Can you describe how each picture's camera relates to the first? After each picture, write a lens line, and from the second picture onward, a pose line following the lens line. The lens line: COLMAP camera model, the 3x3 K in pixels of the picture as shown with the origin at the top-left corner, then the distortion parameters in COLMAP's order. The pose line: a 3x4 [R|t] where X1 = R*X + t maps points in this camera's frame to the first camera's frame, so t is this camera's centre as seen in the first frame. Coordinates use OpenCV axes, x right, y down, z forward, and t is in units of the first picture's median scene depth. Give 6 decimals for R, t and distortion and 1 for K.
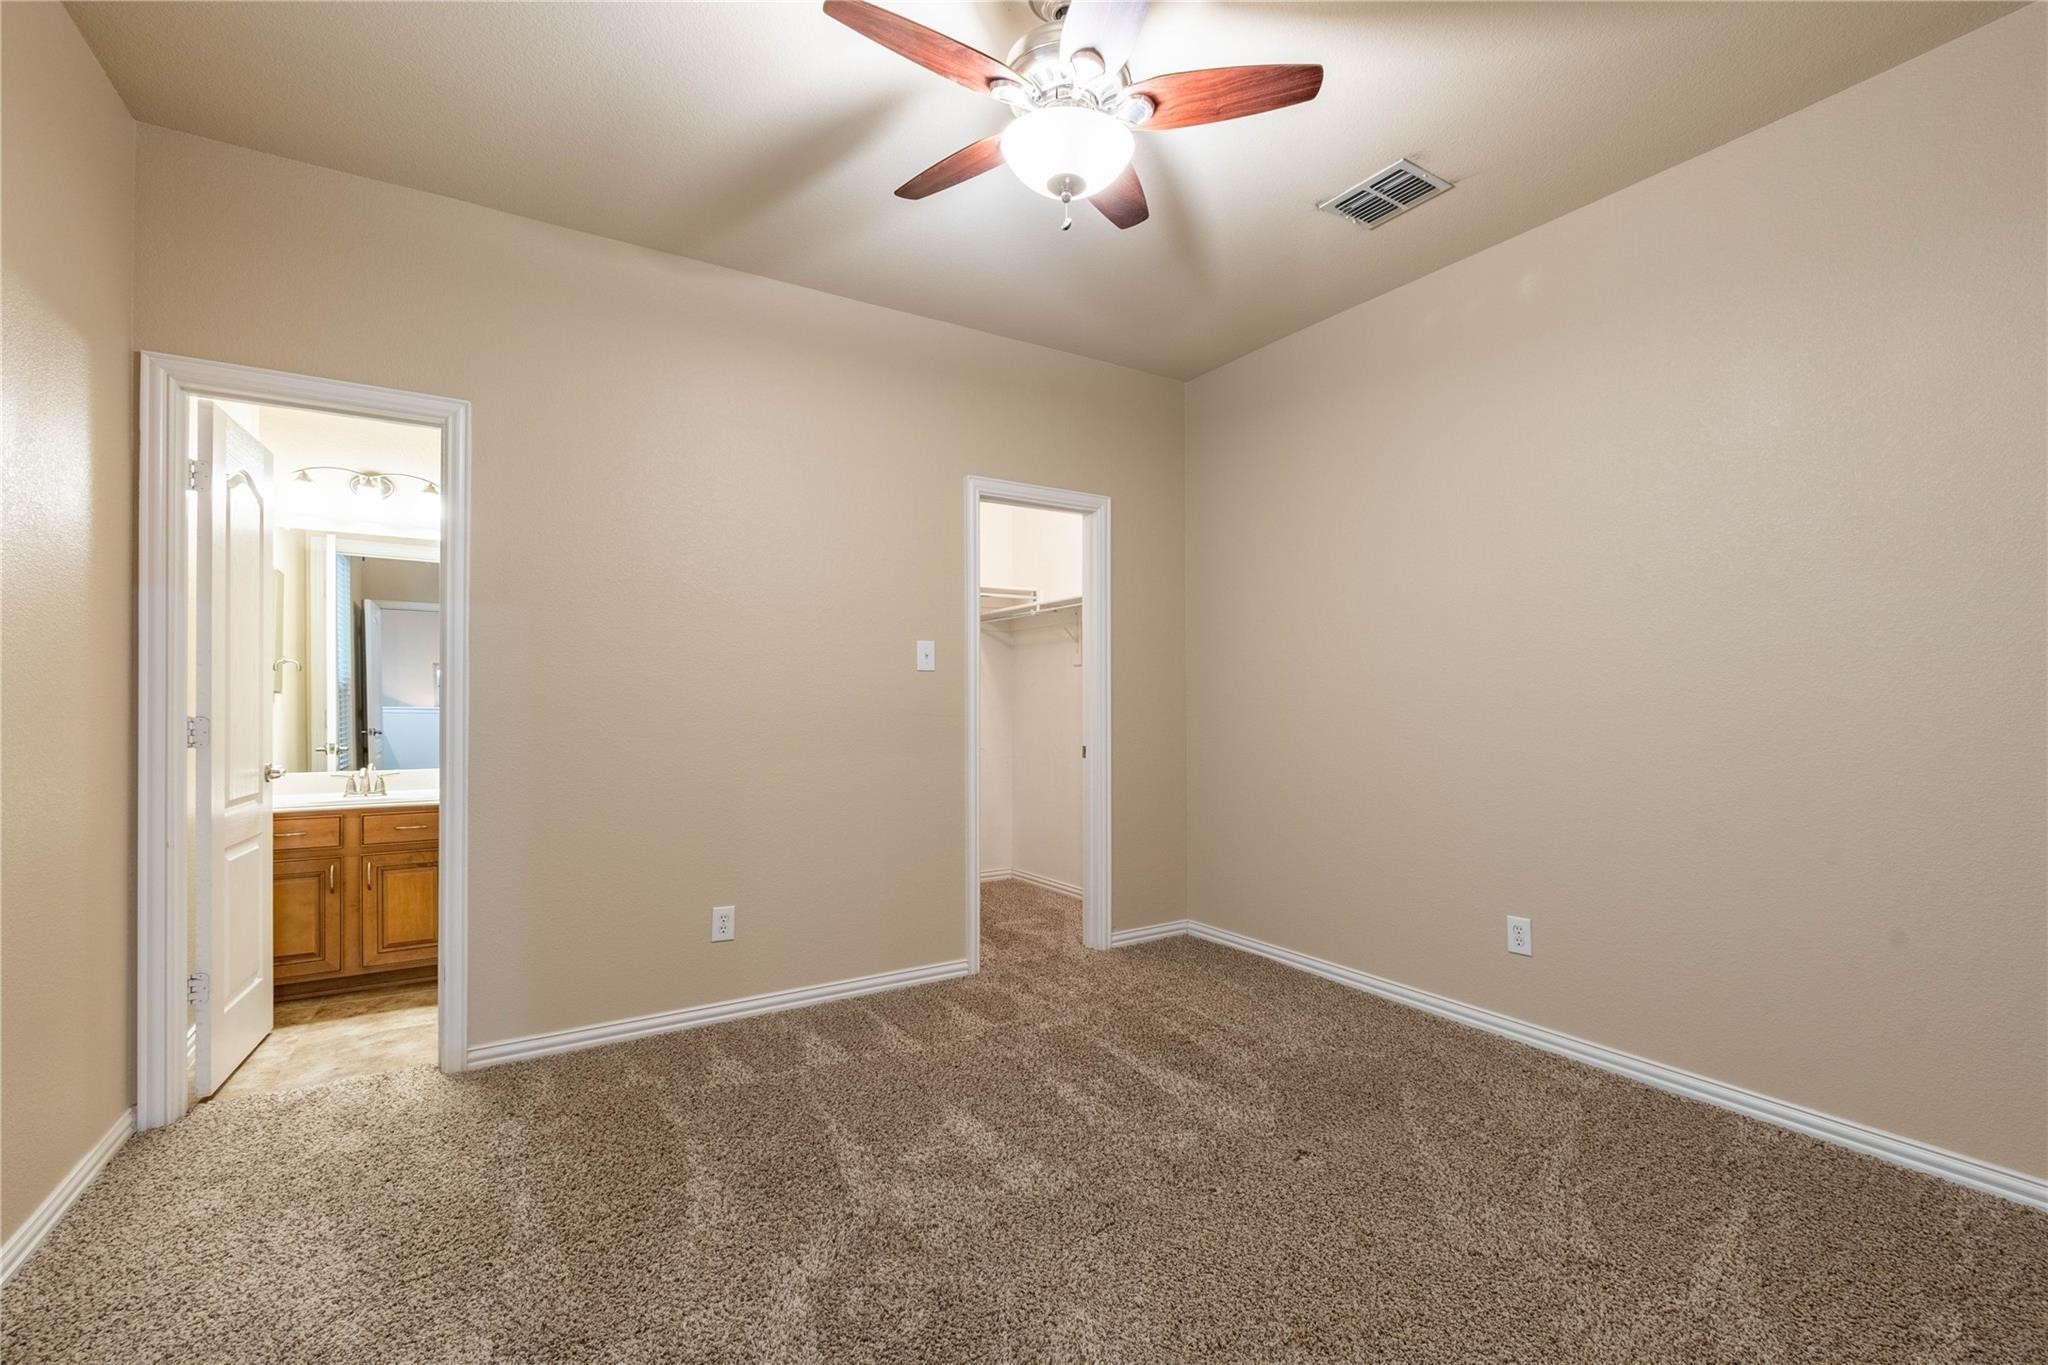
lens RADIAL K [[879.9, 0, 1023.7], [0, 879.9, 692.1], [0, 0, 1]] dist [-0.008890, 0.000707]
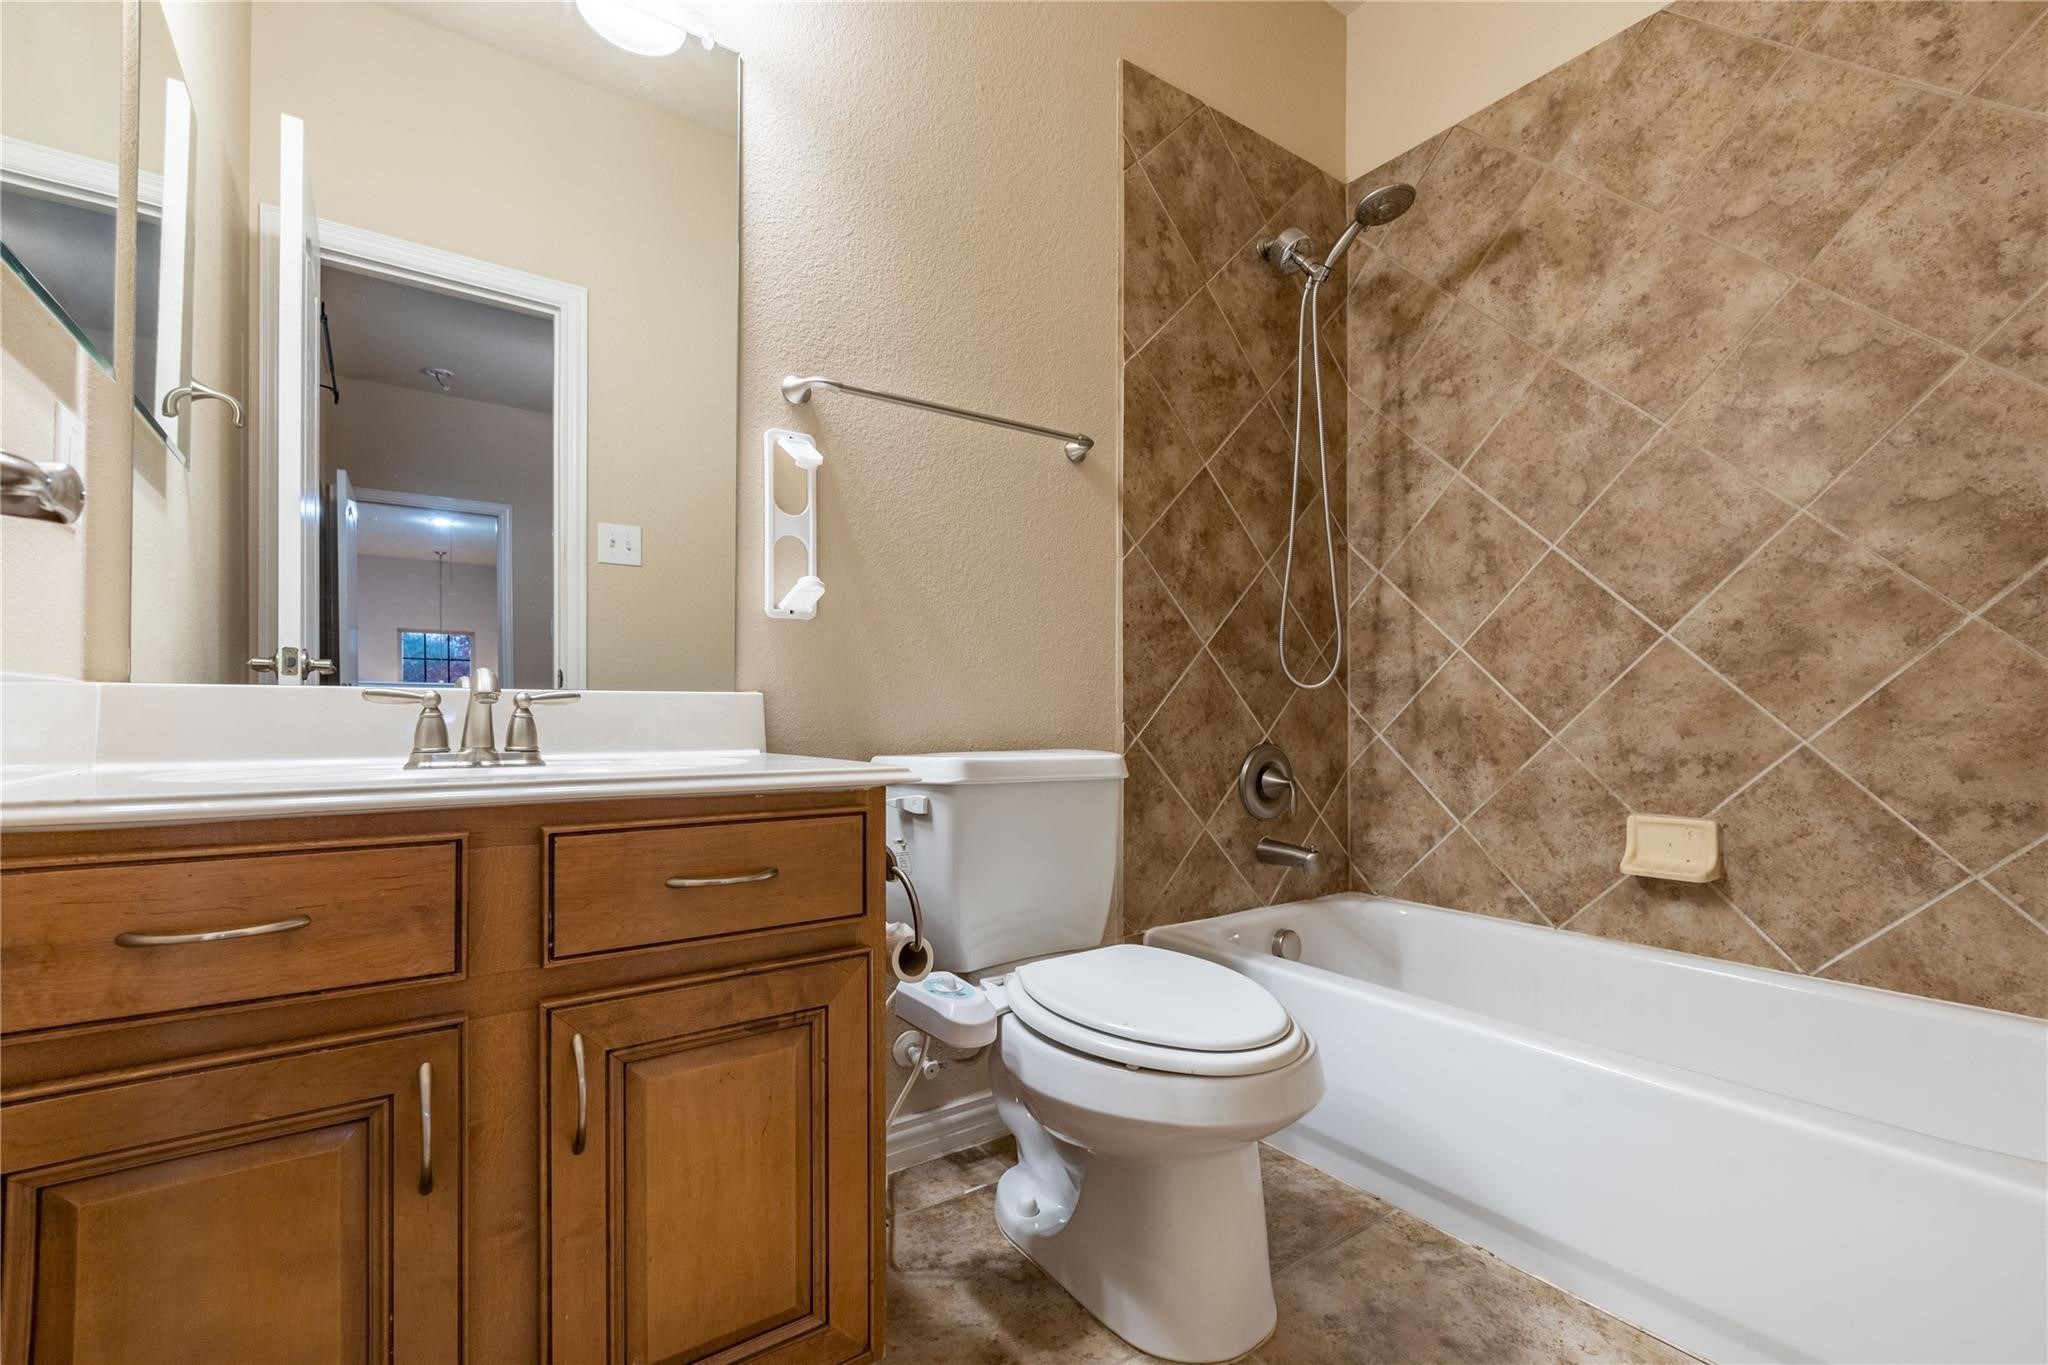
lens RADIAL K [[879.9, 0, 1026.7], [0, 879.9, 691.2], [0, 0, 1]] dist [-0.008890, 0.000707]
pose [[0.998346, 0.002188, 0.057446, -0.643451], [-0.001821, 0.999978, -0.006446, 0.104645], [-0.057458, 0.006331, 0.998328, 0.761540]]
